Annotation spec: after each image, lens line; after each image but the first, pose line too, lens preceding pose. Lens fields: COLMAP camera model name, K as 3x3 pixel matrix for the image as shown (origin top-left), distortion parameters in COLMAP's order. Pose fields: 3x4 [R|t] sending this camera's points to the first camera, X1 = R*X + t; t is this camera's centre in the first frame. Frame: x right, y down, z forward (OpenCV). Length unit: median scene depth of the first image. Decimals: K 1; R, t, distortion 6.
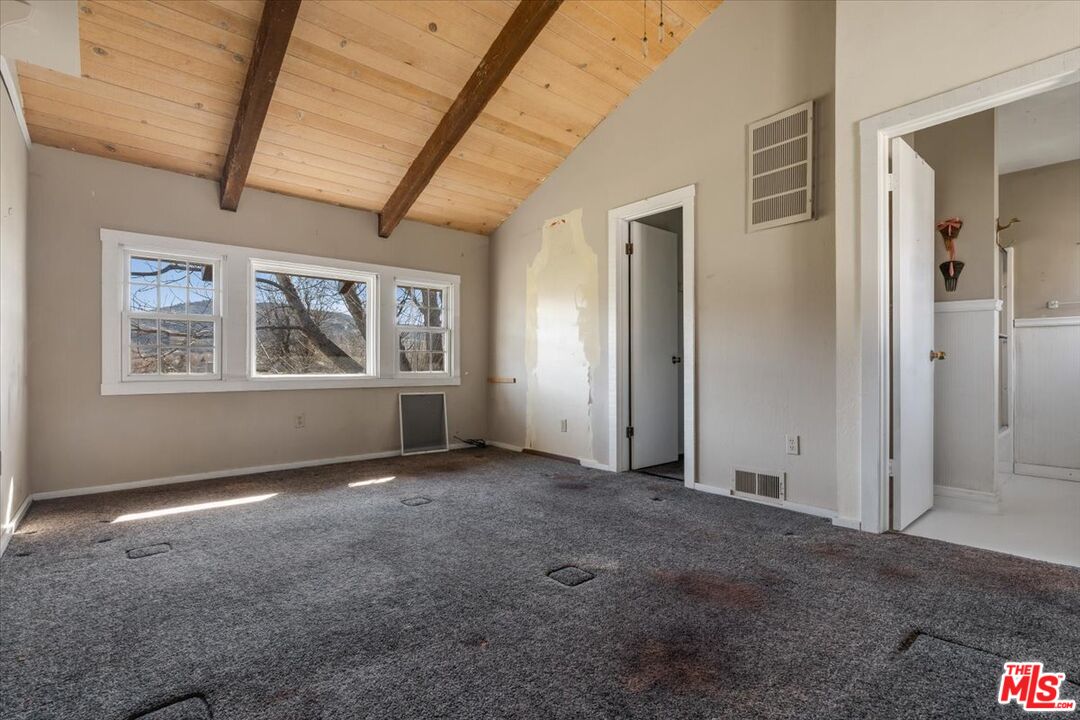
lens RADIAL K [[499.5, 0, 544.9], [0, 499.5, 366.2], [0, 0, 1]] dist [-0.004195, 0.000718]
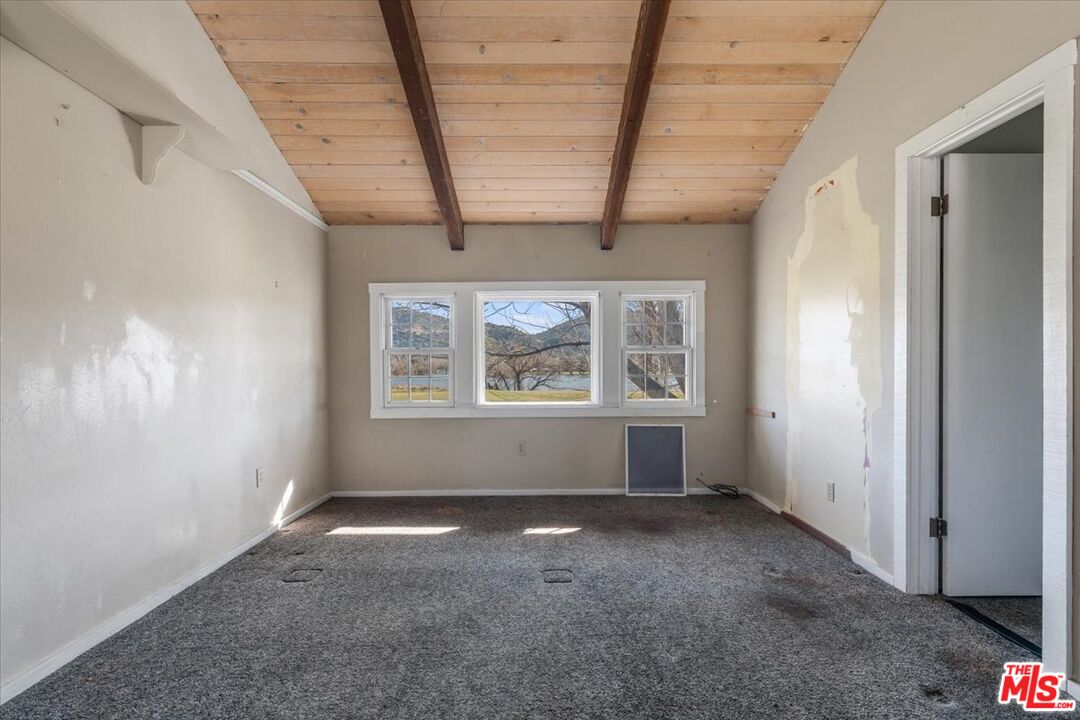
lens RADIAL K [[495.0, 0, 541.2], [0, 495.0, 376.3], [0, 0, 1]] dist [-0.005159, 0.000073]
pose [[0.761312, 0.007302, -0.648344, 0.187760], [0.005684, 0.999823, 0.017935, -0.054238], [0.648360, -0.017339, 0.761136, 0.278936]]
